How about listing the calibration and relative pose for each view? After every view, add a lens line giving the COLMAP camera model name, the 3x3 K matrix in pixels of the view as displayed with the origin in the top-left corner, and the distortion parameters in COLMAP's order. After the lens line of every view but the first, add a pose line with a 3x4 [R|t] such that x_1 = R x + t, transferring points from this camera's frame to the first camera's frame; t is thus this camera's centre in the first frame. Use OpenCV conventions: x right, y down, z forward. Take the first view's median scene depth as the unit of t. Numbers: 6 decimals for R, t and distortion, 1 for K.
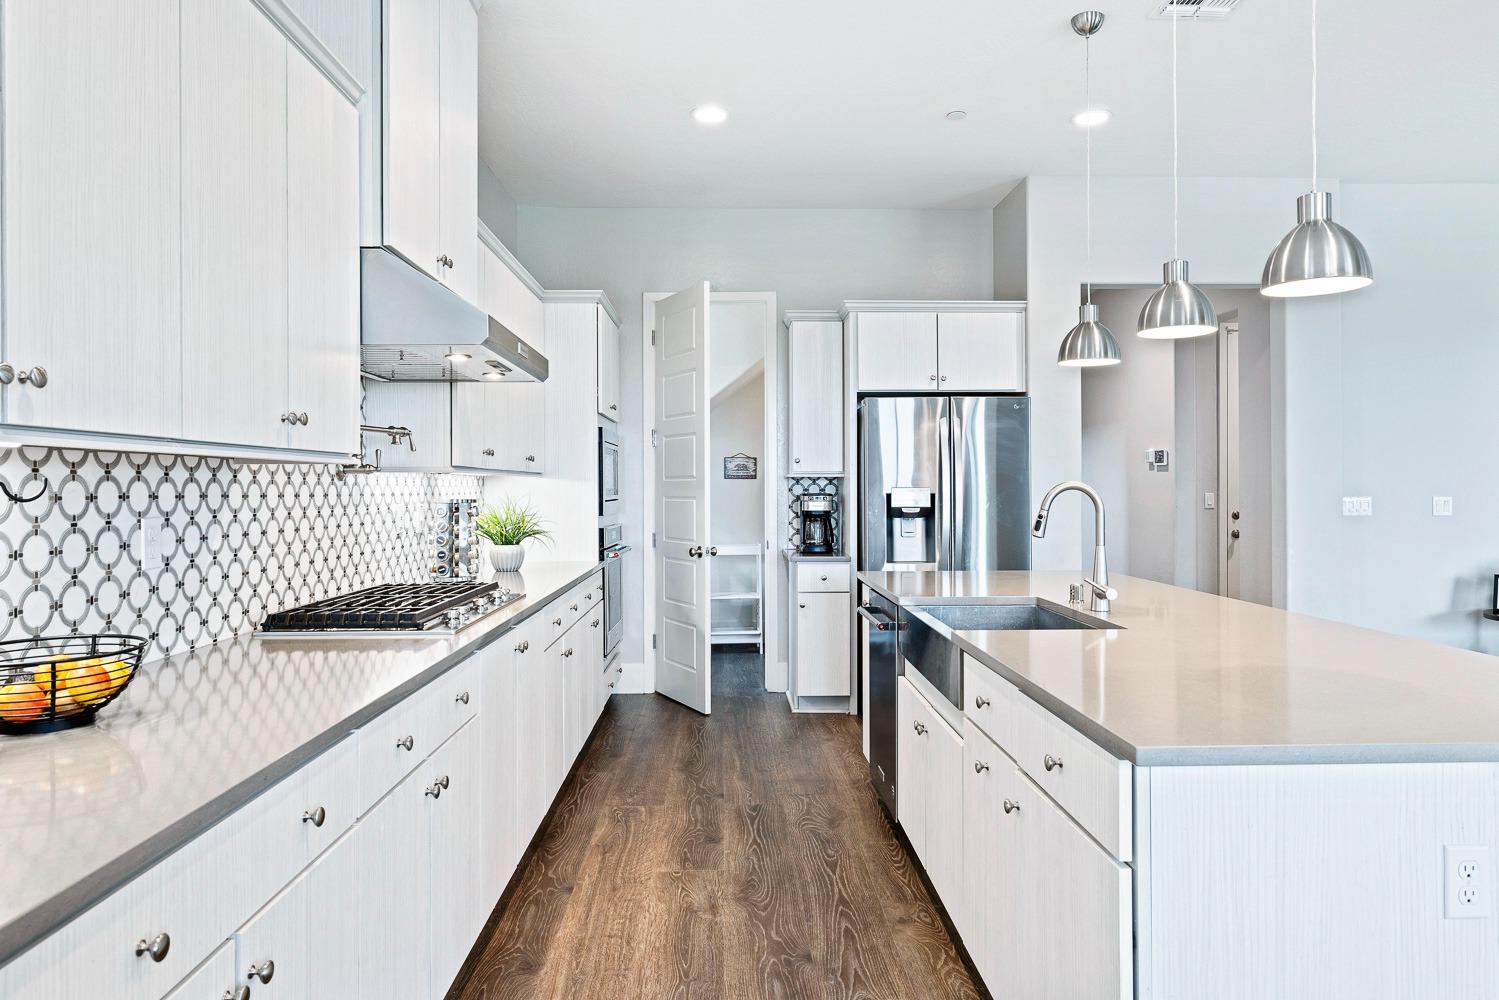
lens RADIAL K [[945.0, 0, 749.5], [0, 945.0, 500.0], [0, 0, 1]] dist [0.002998, 0.000608]
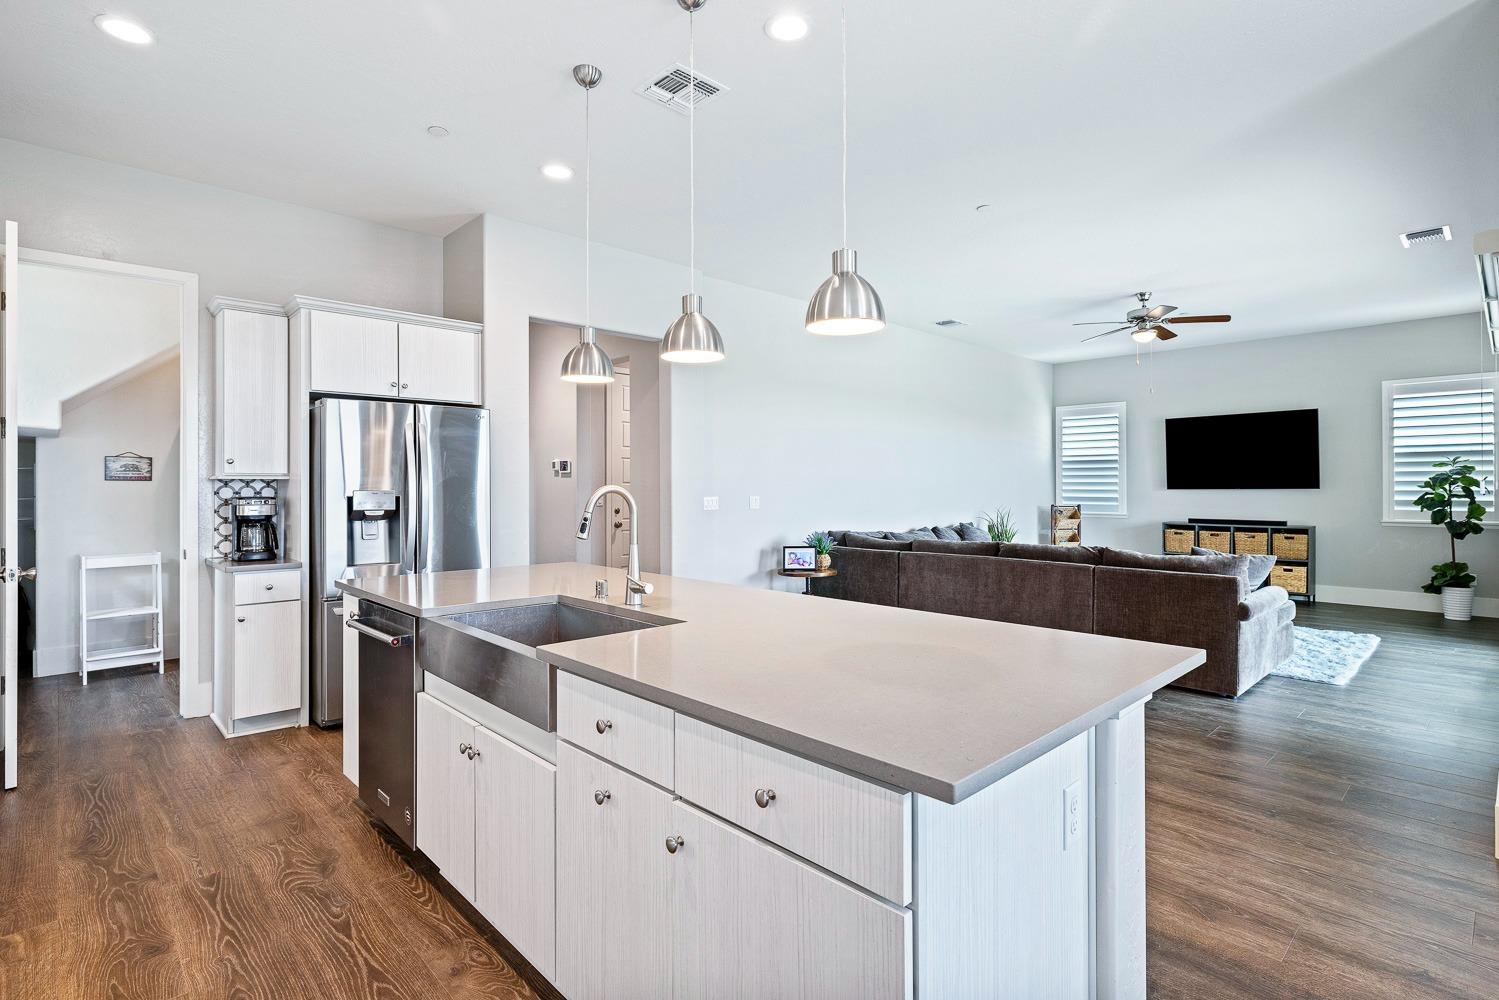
lens RADIAL K [[727.1, 0, 747.0], [0, 727.1, 489.4], [0, 0, 1]] dist [-0.003374, 0.002532]
pose [[0.746579, -0.000084, 0.665296, -0.048427], [0.009160, 0.999907, -0.010153, -0.002758], [-0.665233, 0.013674, 0.746510, 0.154703]]
